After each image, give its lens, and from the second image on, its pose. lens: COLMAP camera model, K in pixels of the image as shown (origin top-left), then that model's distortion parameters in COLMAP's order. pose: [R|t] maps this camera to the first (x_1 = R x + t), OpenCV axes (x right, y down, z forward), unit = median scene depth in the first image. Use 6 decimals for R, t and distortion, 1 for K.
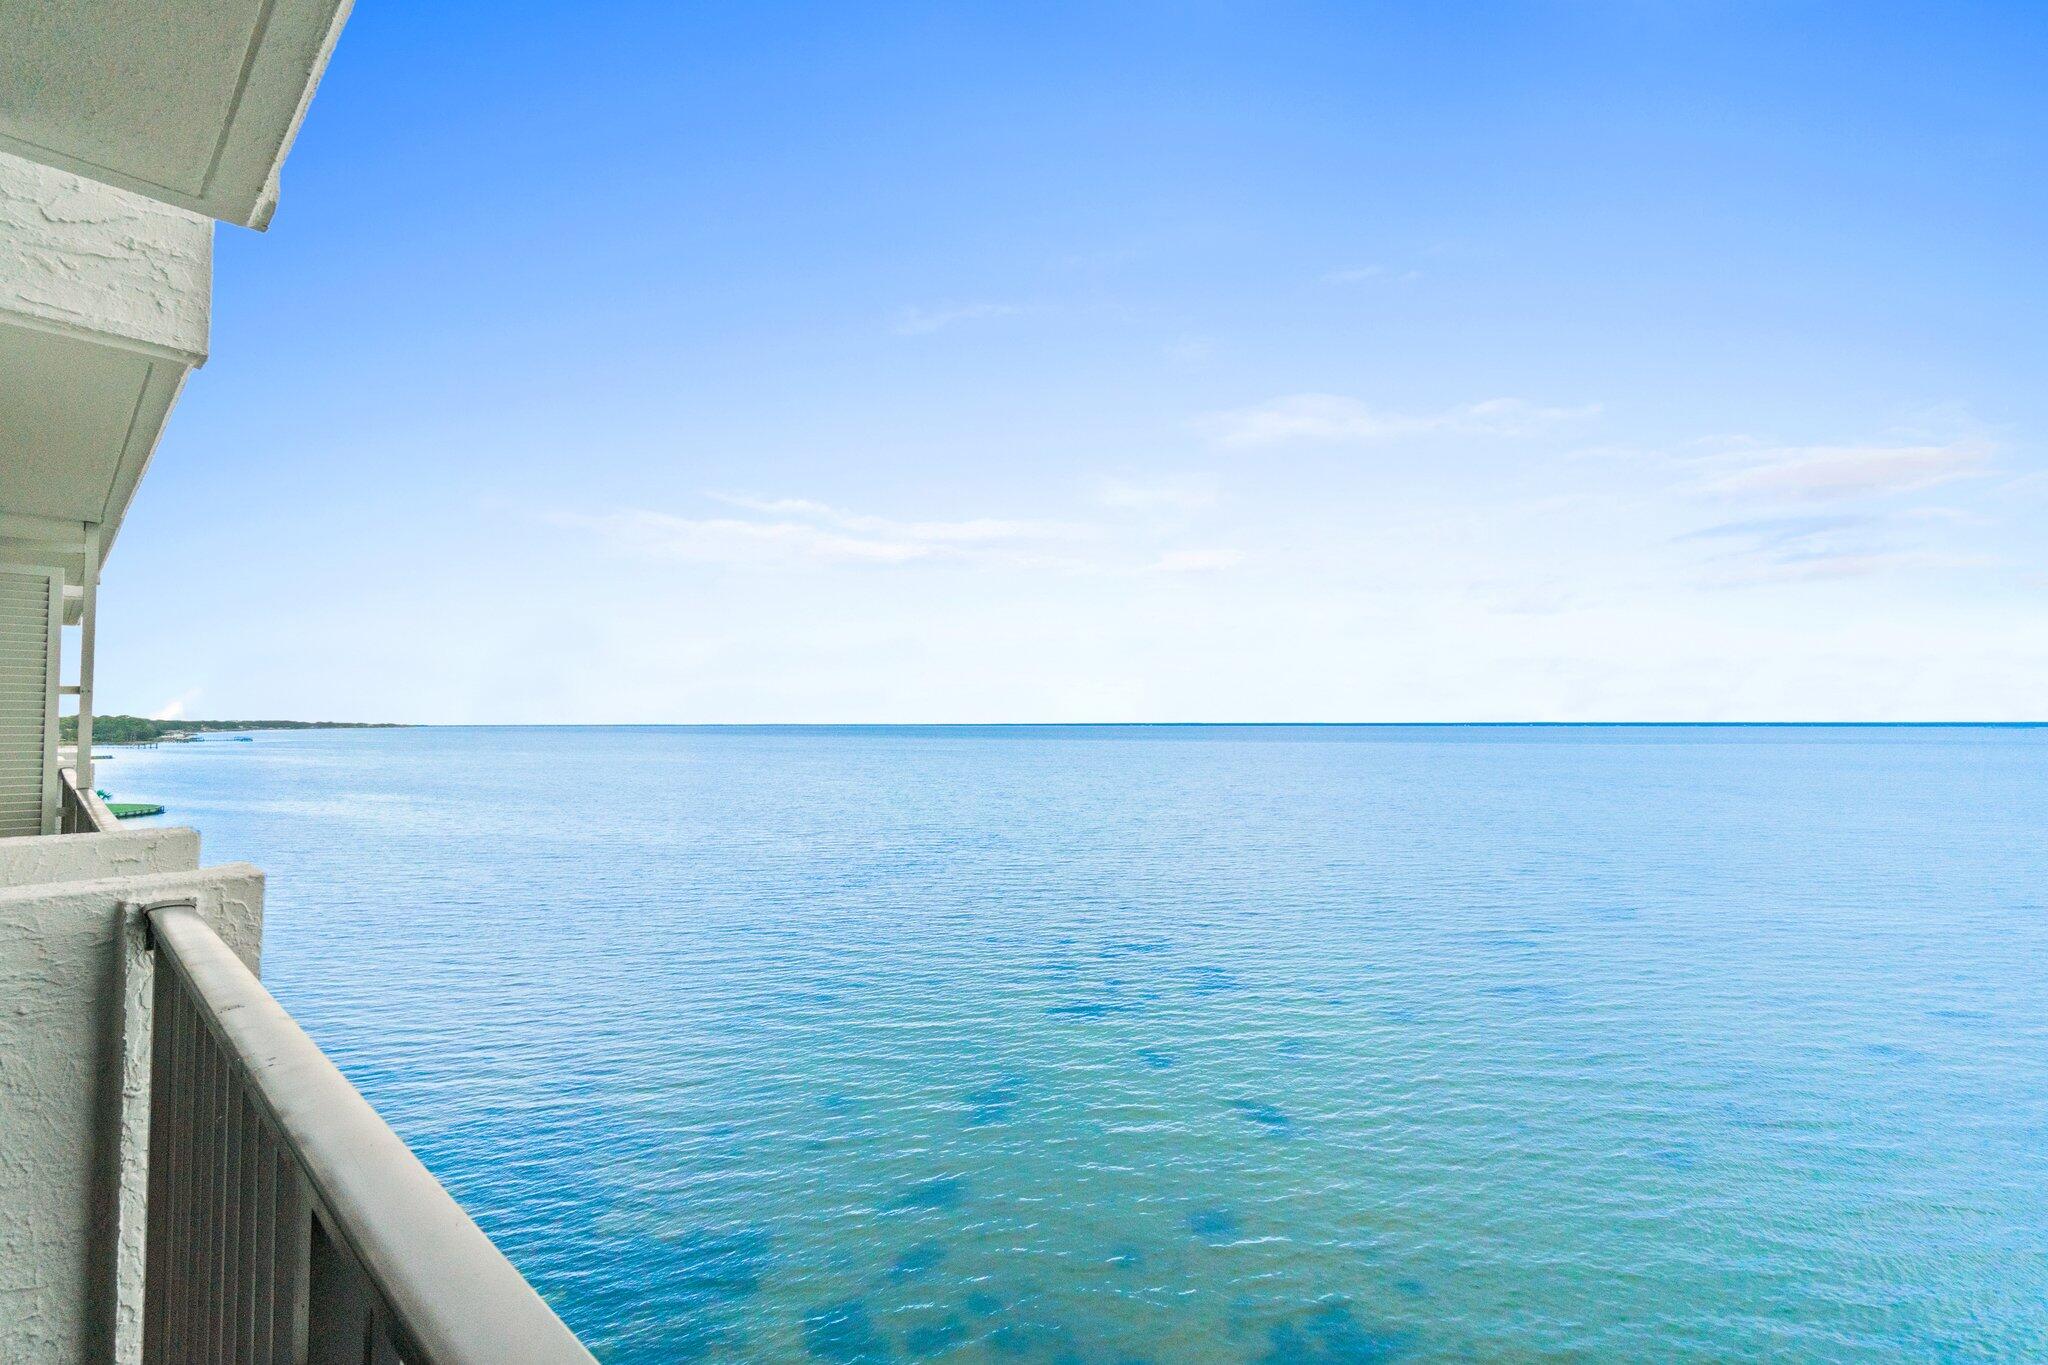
lens RADIAL K [[1088.9, 0, 1034.1], [0, 1088.9, 631.4], [0, 0, 1]] dist [0.002793, -0.001172]
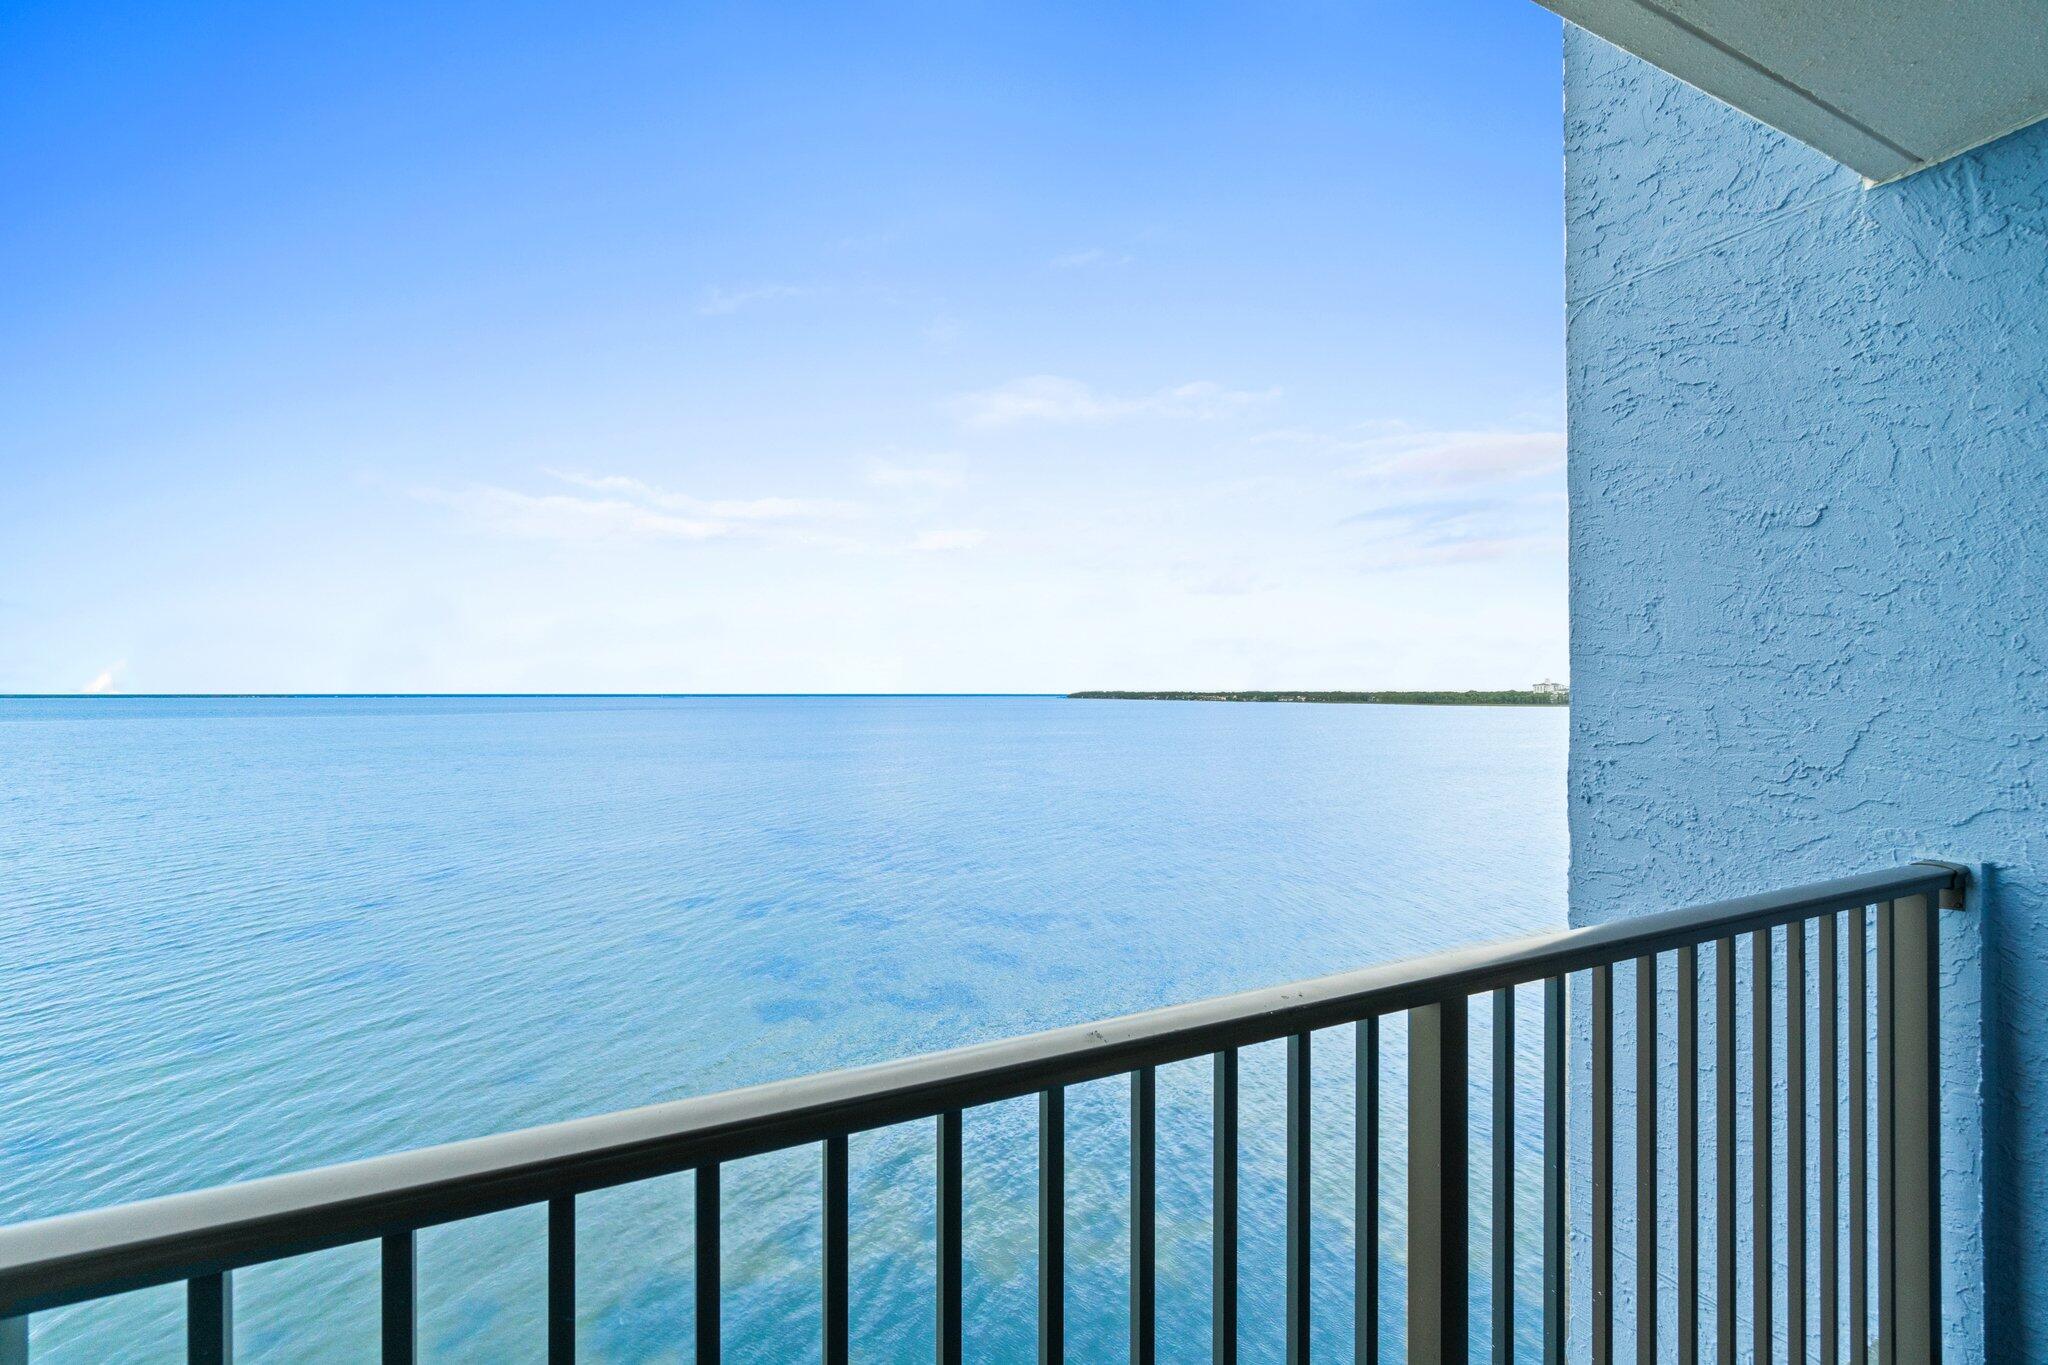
lens RADIAL K [[1088.9, 0, 1028.5], [0, 1088.9, 603.3], [0, 0, 1]] dist [0.002793, -0.001172]
pose [[0.999962, 0.007397, -0.004645, 0.234670], [-0.007427, 0.999951, -0.006473, -0.000278], [0.004597, 0.006507, 0.999968, -0.009416]]
